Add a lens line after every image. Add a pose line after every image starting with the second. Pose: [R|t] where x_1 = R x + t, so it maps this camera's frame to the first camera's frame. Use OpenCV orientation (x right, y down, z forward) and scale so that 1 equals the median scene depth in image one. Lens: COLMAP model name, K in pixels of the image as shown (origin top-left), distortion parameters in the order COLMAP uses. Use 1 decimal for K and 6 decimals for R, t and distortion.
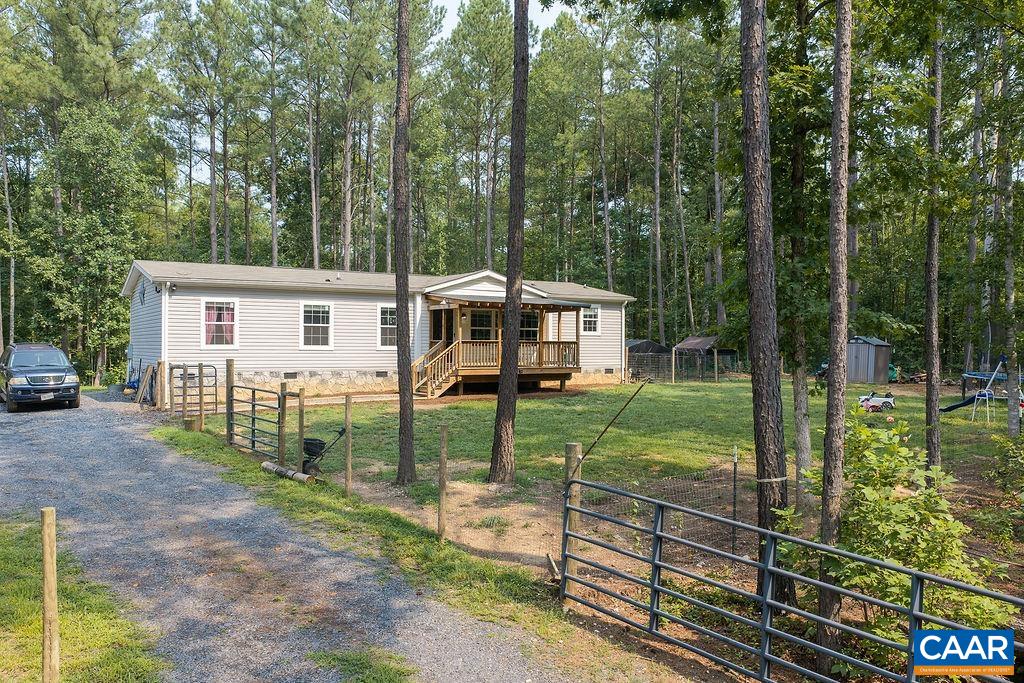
lens RADIAL K [[850.1, 0, 507.9], [0, 850.1, 344.1], [0, 0, 1]] dist [0.009715, -0.008122]
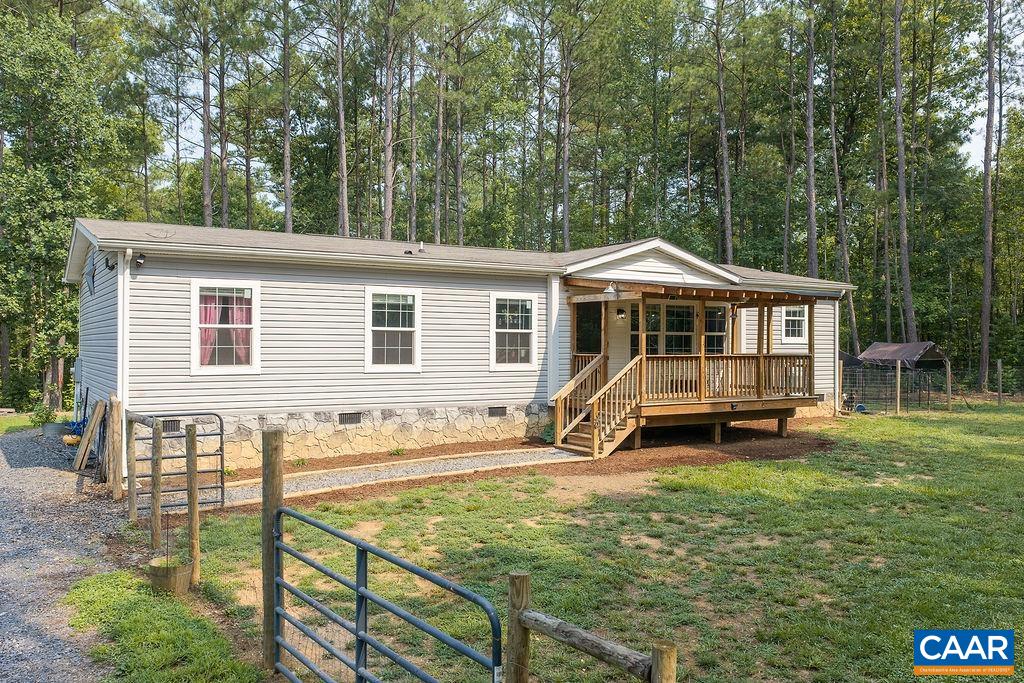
lens RADIAL K [[850.1, 0, 509.6], [0, 850.1, 344.6], [0, 0, 1]] dist [0.009715, -0.008122]
pose [[0.999932, -0.001033, 0.011576, -0.151796], [0.001011, 0.999998, 0.001918, -0.012827], [-0.011577, -0.001906, 0.999931, 0.420492]]
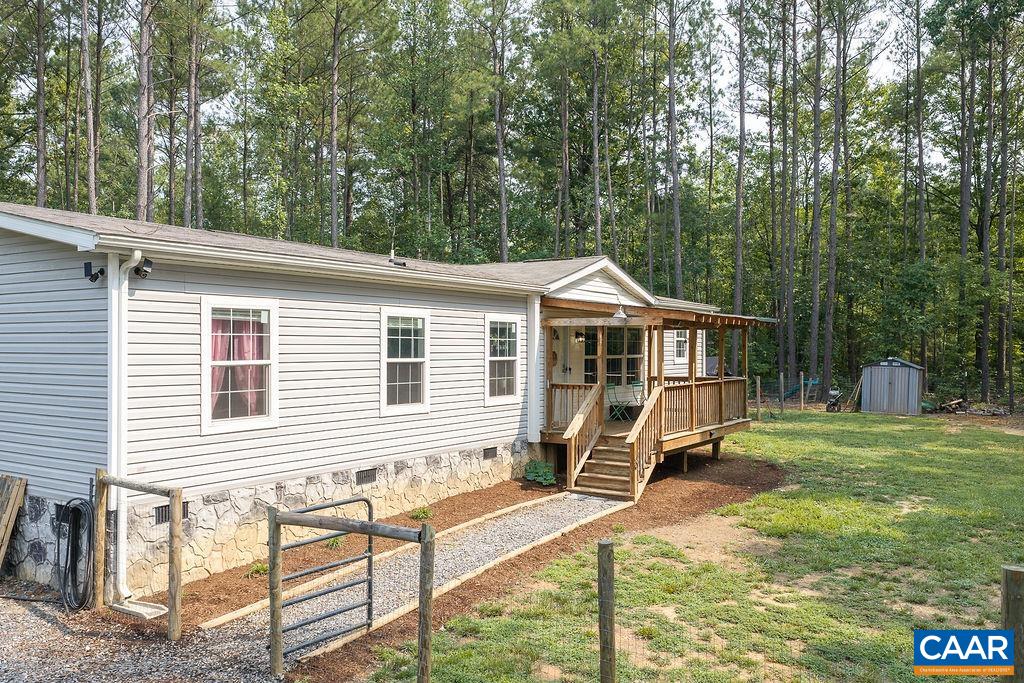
lens RADIAL K [[850.1, 0, 512.7], [0, 850.1, 337.8], [0, 0, 1]] dist [0.009715, -0.008122]
pose [[0.892905, 0.002292, 0.450239, -0.377849], [0.000062, 0.999986, -0.005213, -0.031925], [-0.450245, 0.004682, 0.892893, 0.556918]]
